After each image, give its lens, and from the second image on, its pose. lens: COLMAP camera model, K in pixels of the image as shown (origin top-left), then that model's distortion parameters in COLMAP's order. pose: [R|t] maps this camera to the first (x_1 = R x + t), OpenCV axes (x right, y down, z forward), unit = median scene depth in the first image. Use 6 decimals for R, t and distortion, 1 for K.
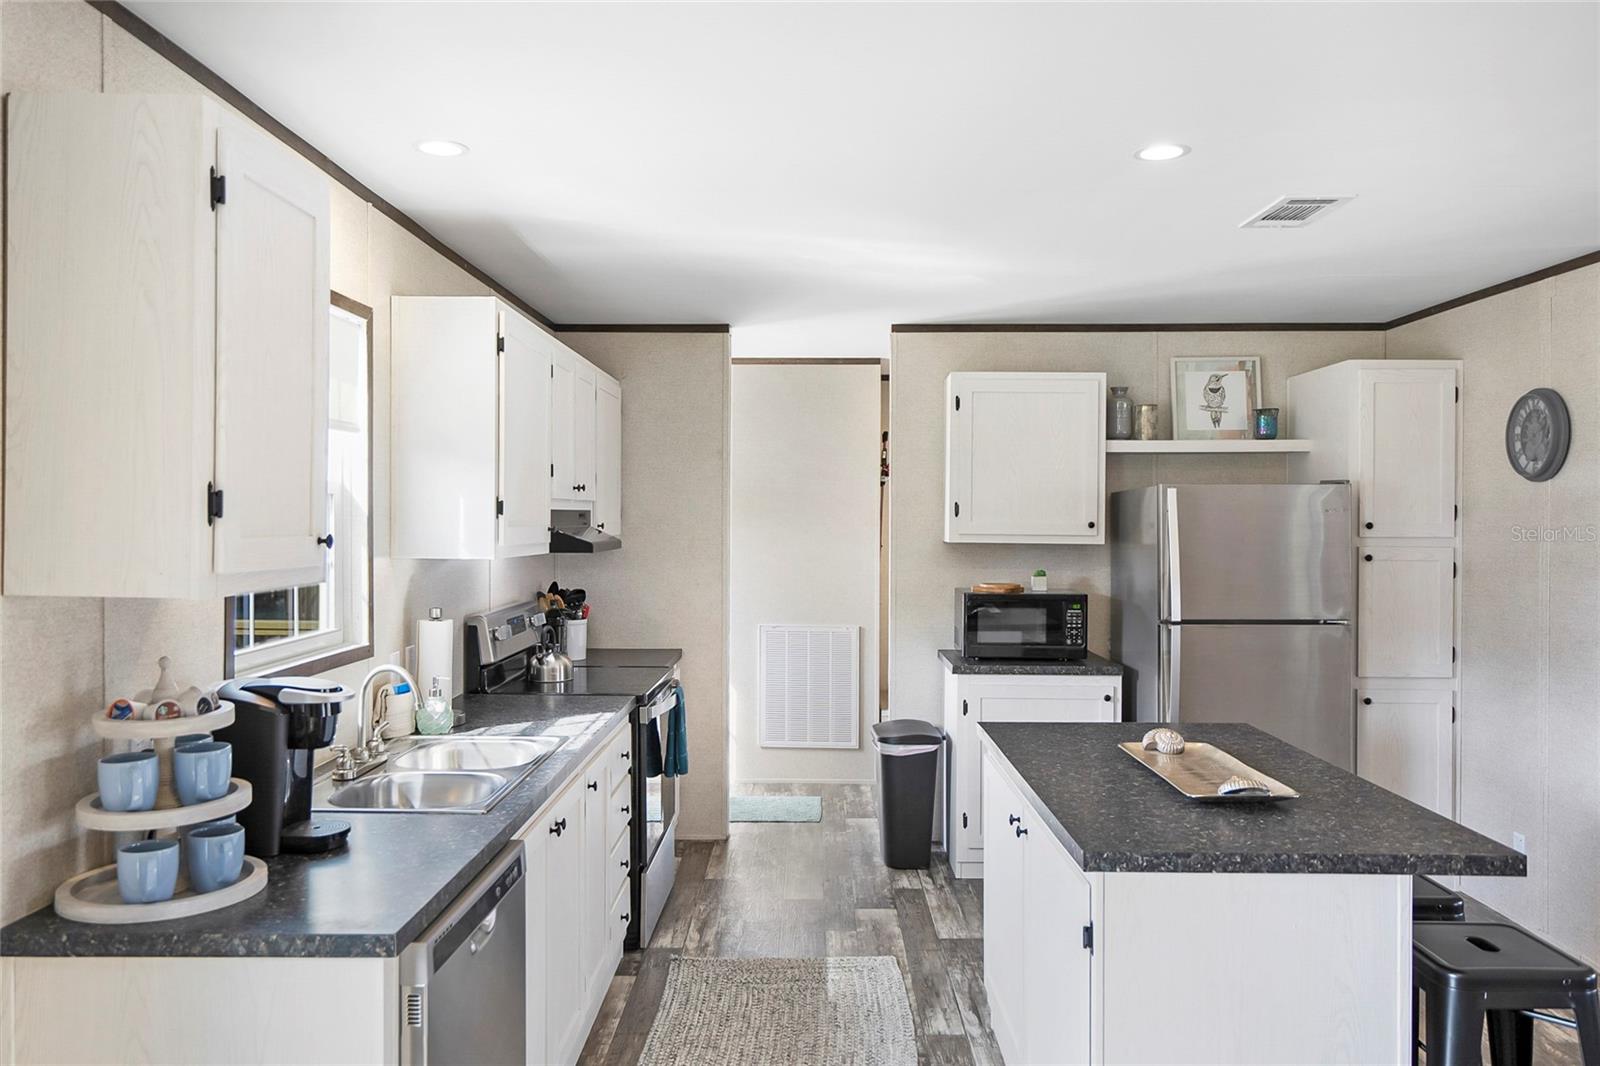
lens RADIAL K [[1186.1, 0, 801.2], [0, 1186.1, 533.4], [0, 0, 1]] dist [0.026678, -0.002372]
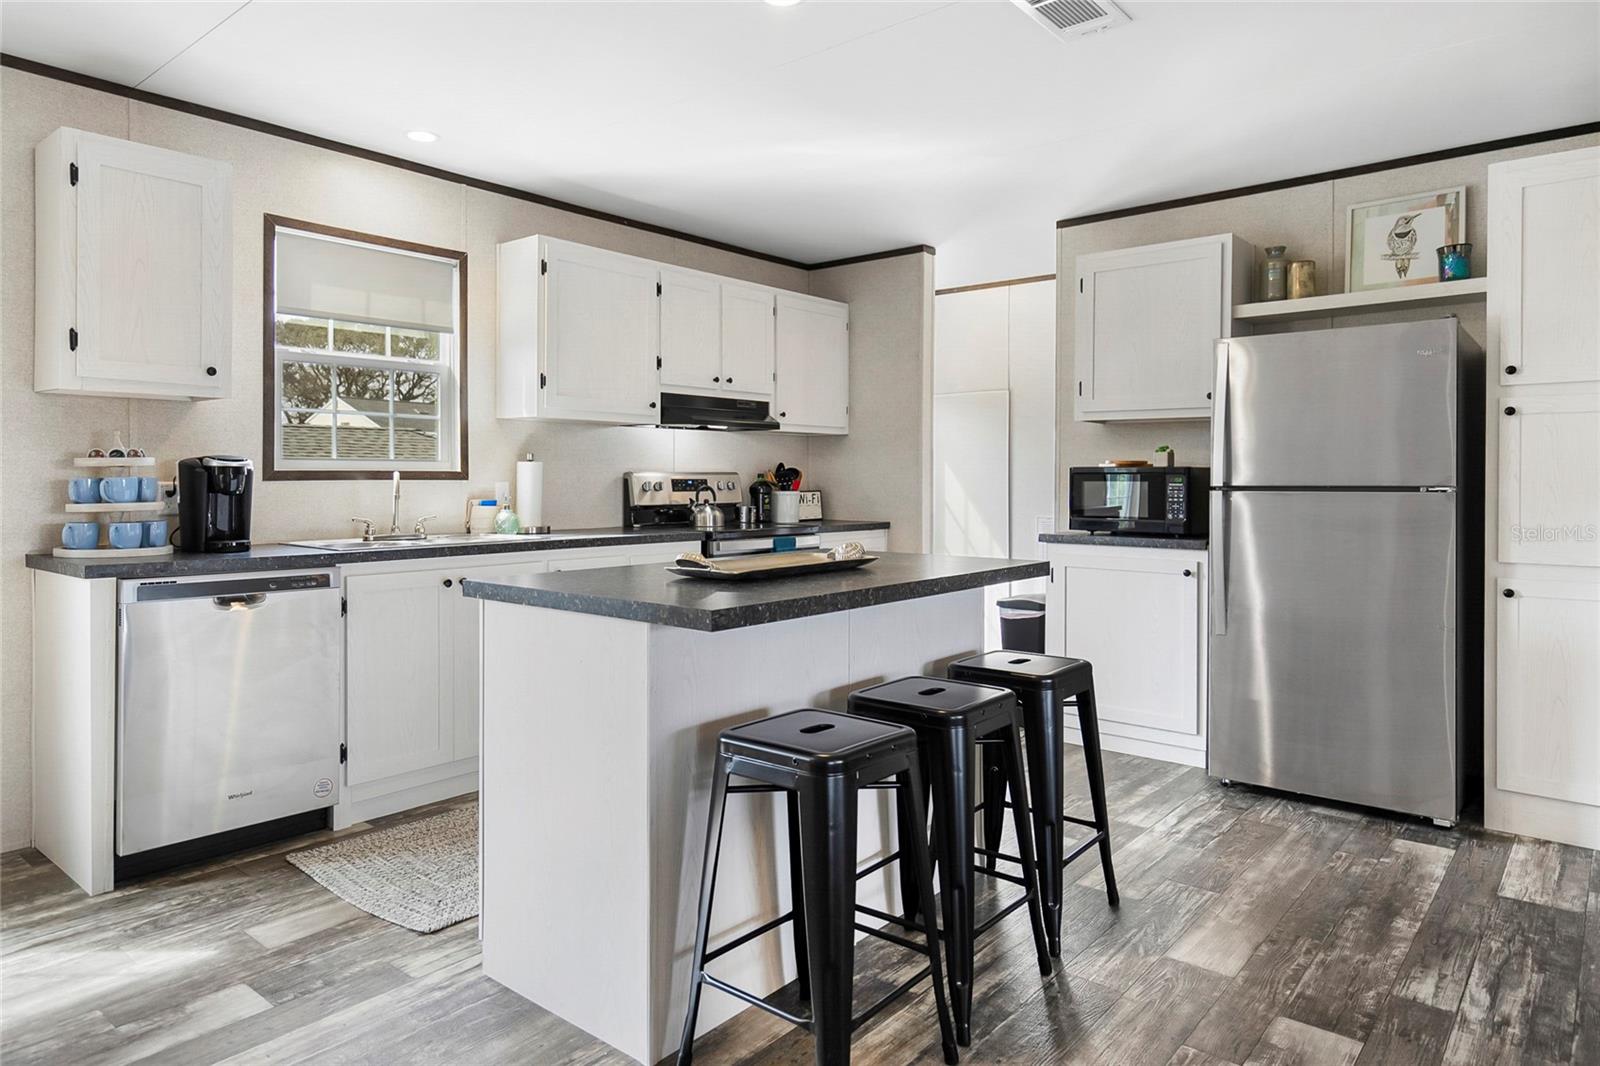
lens RADIAL K [[982.4, 0, 800.4], [0, 982.4, 493.1], [0, 0, 1]] dist [0.005704, 0.000145]
pose [[0.771364, 0.008225, -0.636341, 0.487113], [-0.008764, 0.999959, 0.002301, 0.071048], [0.636334, 0.003802, 0.771405, 0.186409]]
